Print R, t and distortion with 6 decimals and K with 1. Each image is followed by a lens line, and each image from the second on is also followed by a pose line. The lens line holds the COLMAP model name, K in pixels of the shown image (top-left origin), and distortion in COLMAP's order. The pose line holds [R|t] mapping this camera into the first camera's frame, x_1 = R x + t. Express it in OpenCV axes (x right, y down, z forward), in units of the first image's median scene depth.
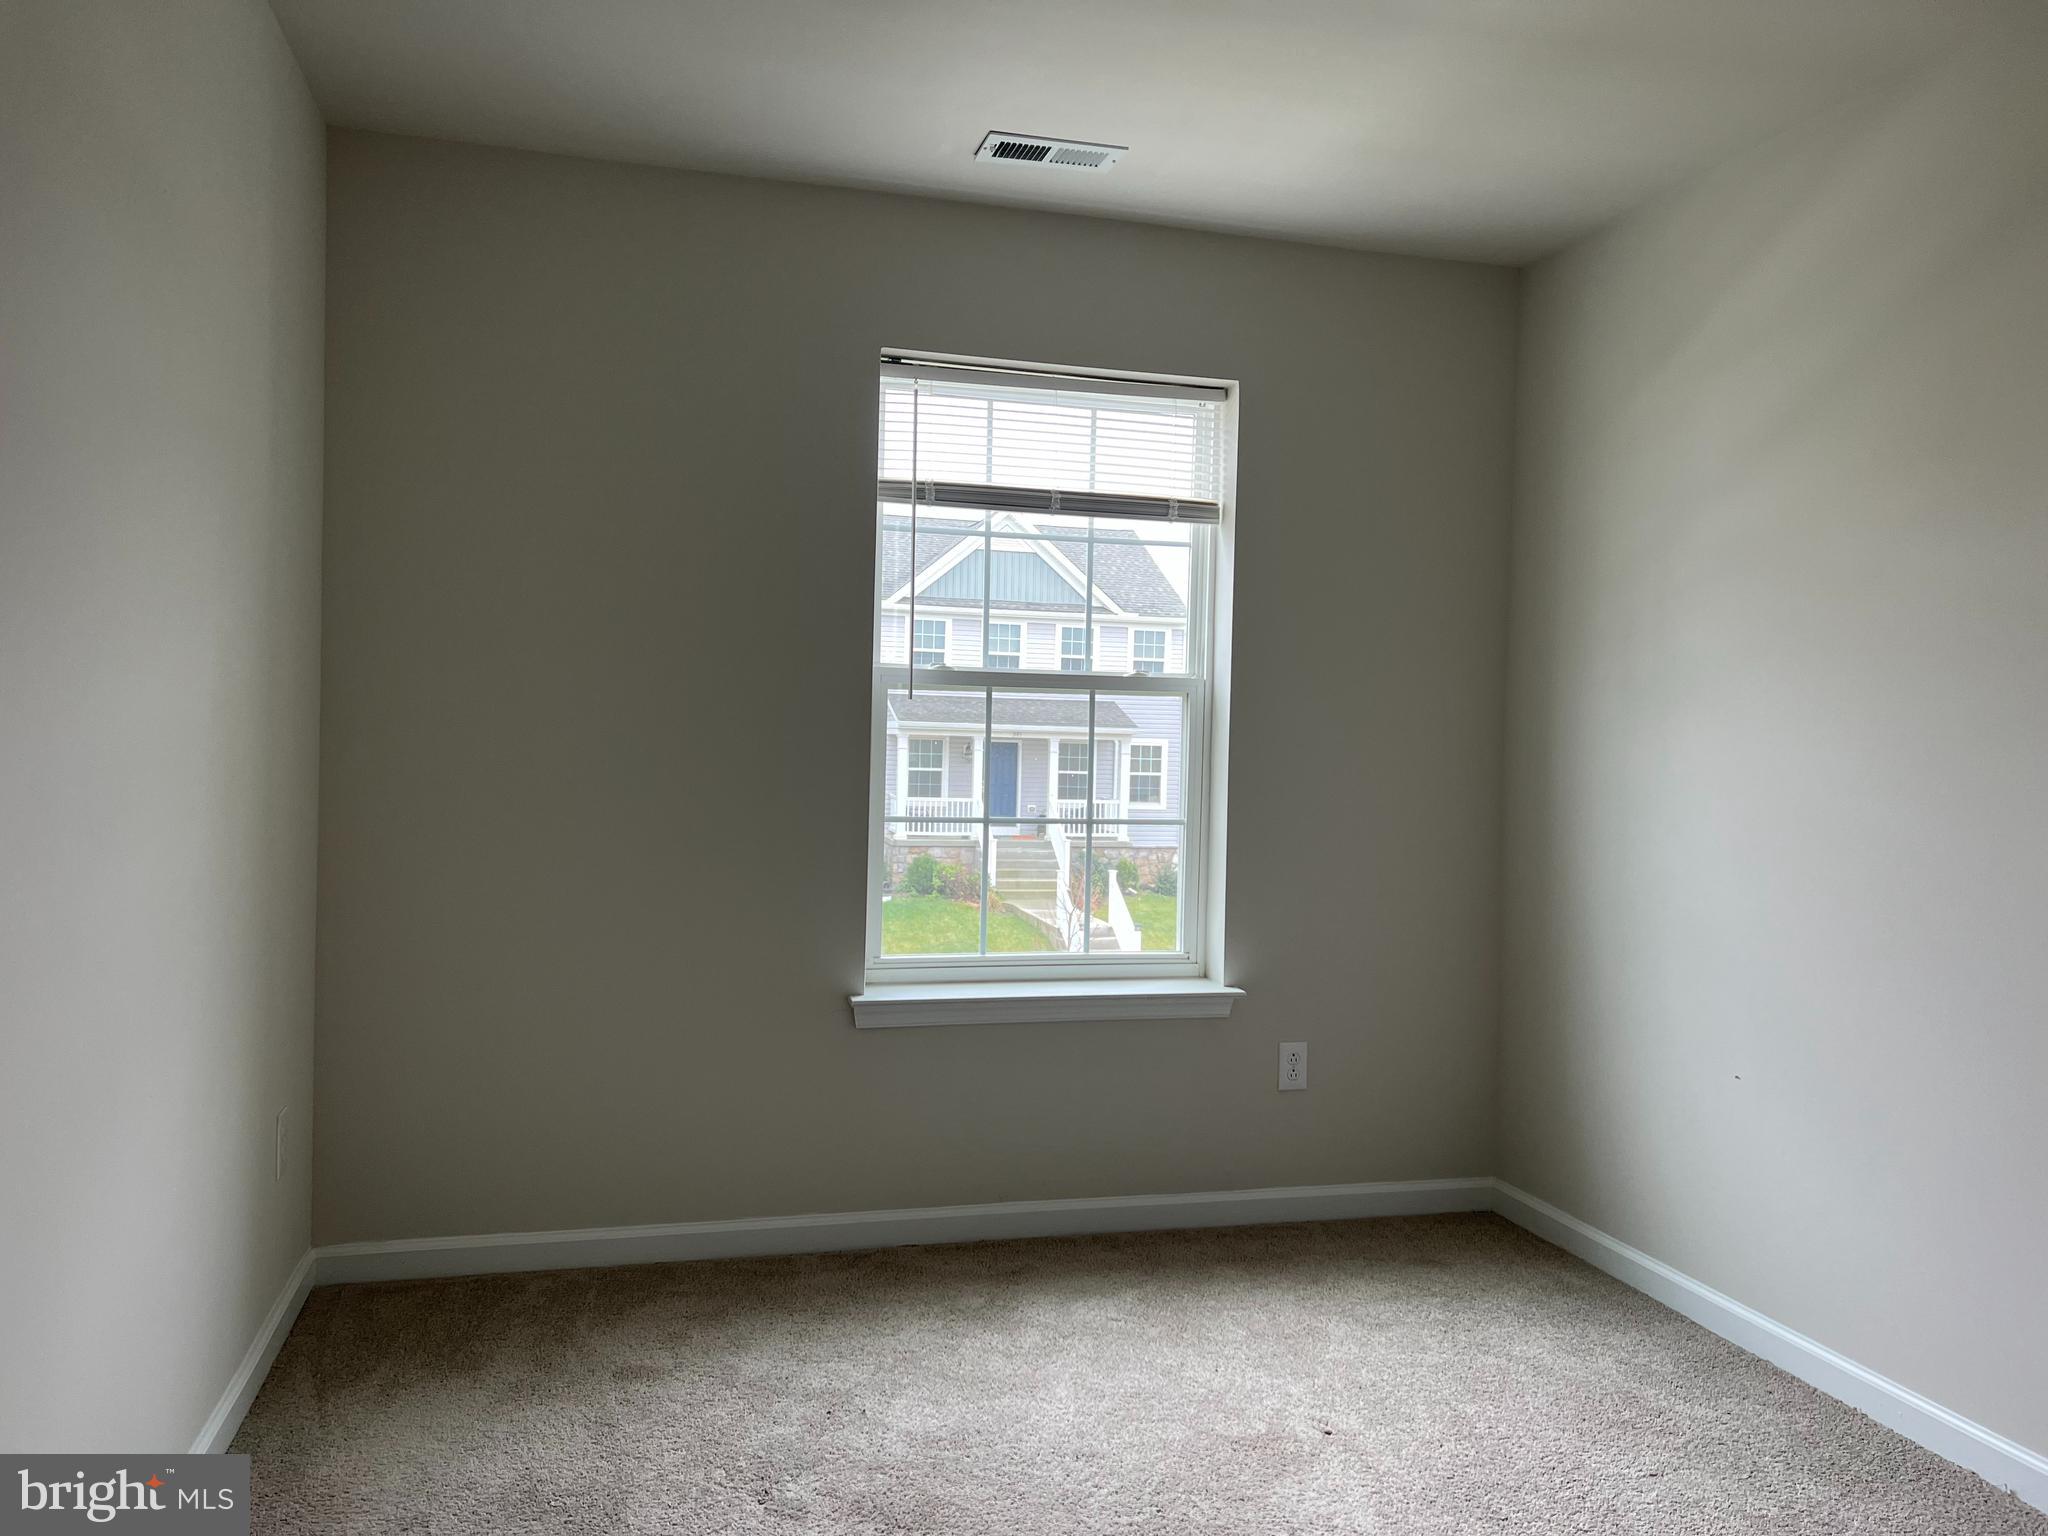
lens RADIAL K [[1554.2, 0, 975.0], [0, 1554.2, 742.0], [0, 0, 1]] dist [0.081810, -0.076152]
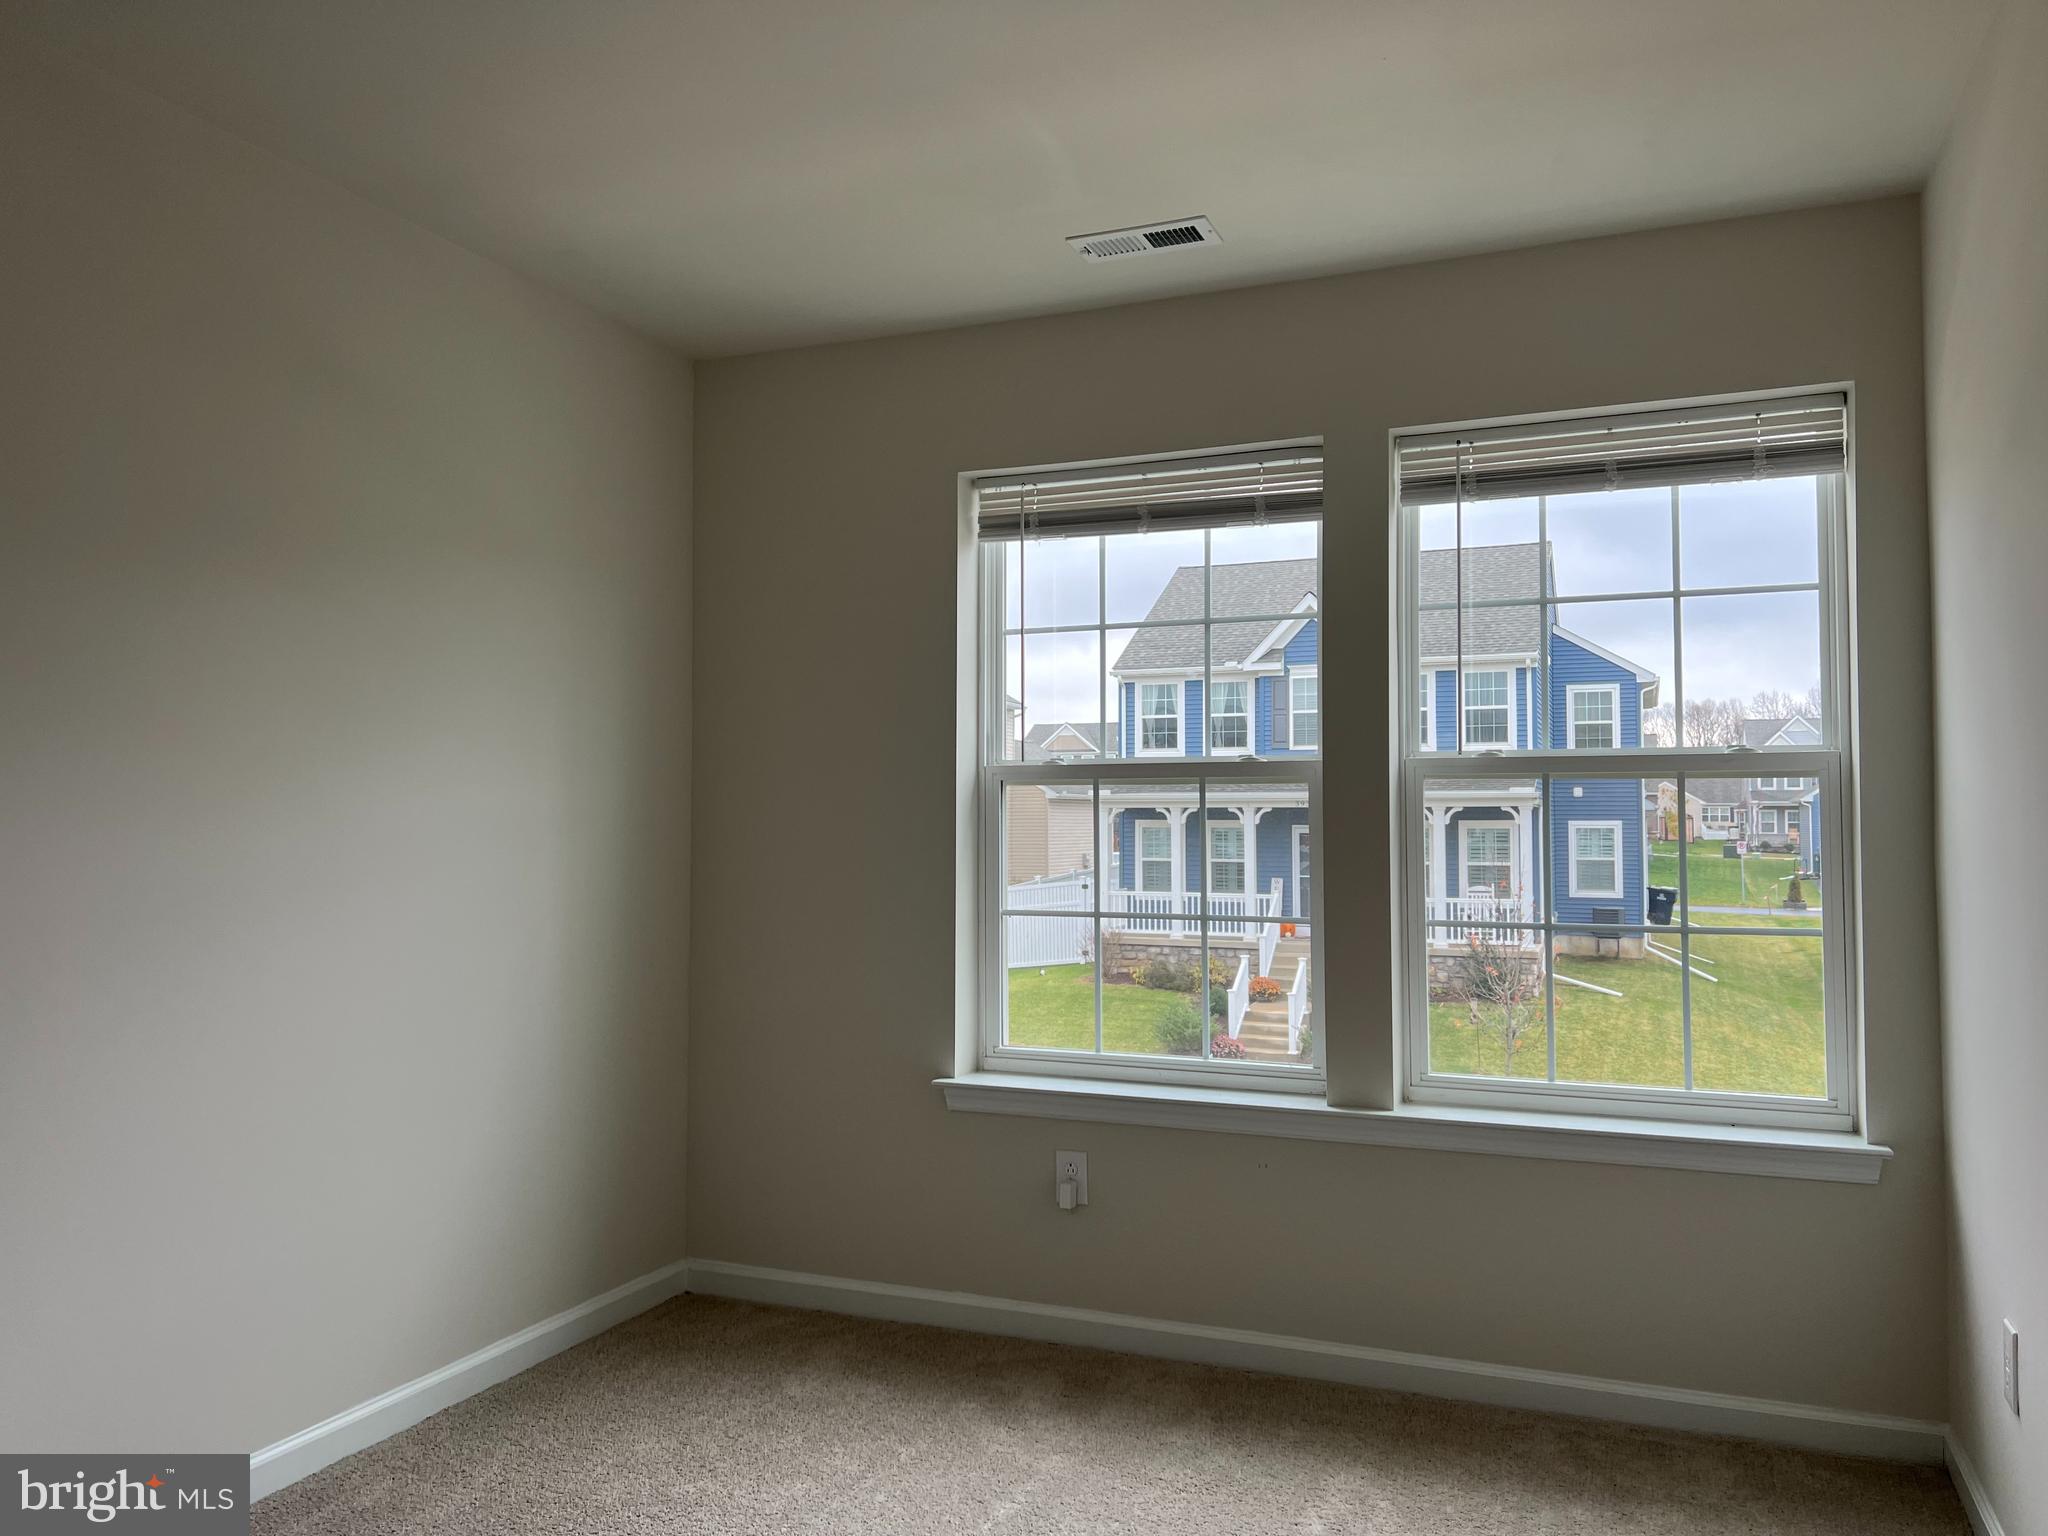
lens RADIAL K [[1634.4, 0, 1040.4], [0, 1634.4, 746.4], [0, 0, 1]] dist [0.032636, -0.017855]
pose [[0.776227, -0.056827, -0.627887, 0.411150], [0.016188, 0.997398, -0.070257, 0.010593], [0.630246, 0.044372, 0.775127, 0.110842]]
